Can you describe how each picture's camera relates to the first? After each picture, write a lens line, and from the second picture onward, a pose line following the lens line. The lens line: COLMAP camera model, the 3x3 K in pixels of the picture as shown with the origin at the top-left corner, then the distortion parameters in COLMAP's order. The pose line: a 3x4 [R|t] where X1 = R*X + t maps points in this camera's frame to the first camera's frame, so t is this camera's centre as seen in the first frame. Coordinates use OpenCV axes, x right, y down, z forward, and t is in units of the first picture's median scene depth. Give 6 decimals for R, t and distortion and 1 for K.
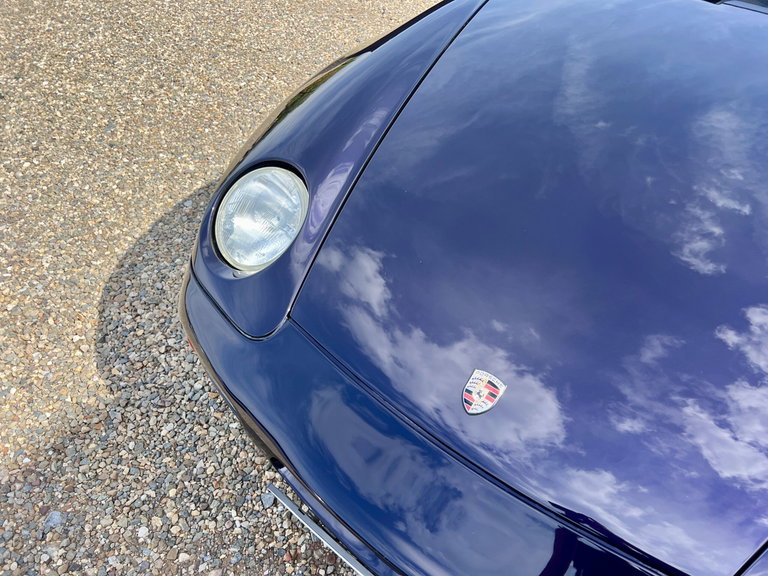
lens RADIAL K [[577.4, 0, 383.2], [0, 577.4, 287.2], [0, 0, 1]] dist [0.022132, -0.020095]
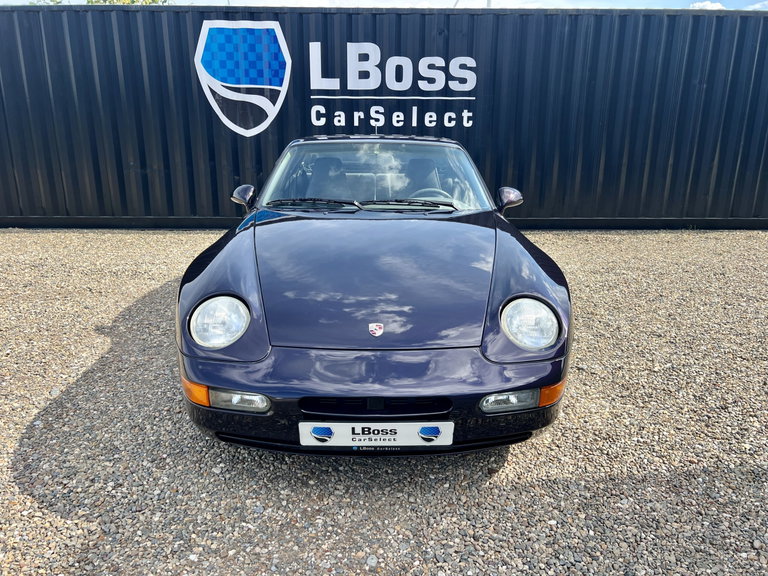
lens RADIAL K [[577.4, 0, 384.5], [0, 577.4, 287.6], [0, 0, 1]] dist [0.022132, -0.020095]
pose [[0.763521, -0.186676, 0.618214, -0.647422], [0.451239, 0.839049, -0.303940, 0.410900], [-0.461974, 0.511027, 0.724867, -0.440116]]
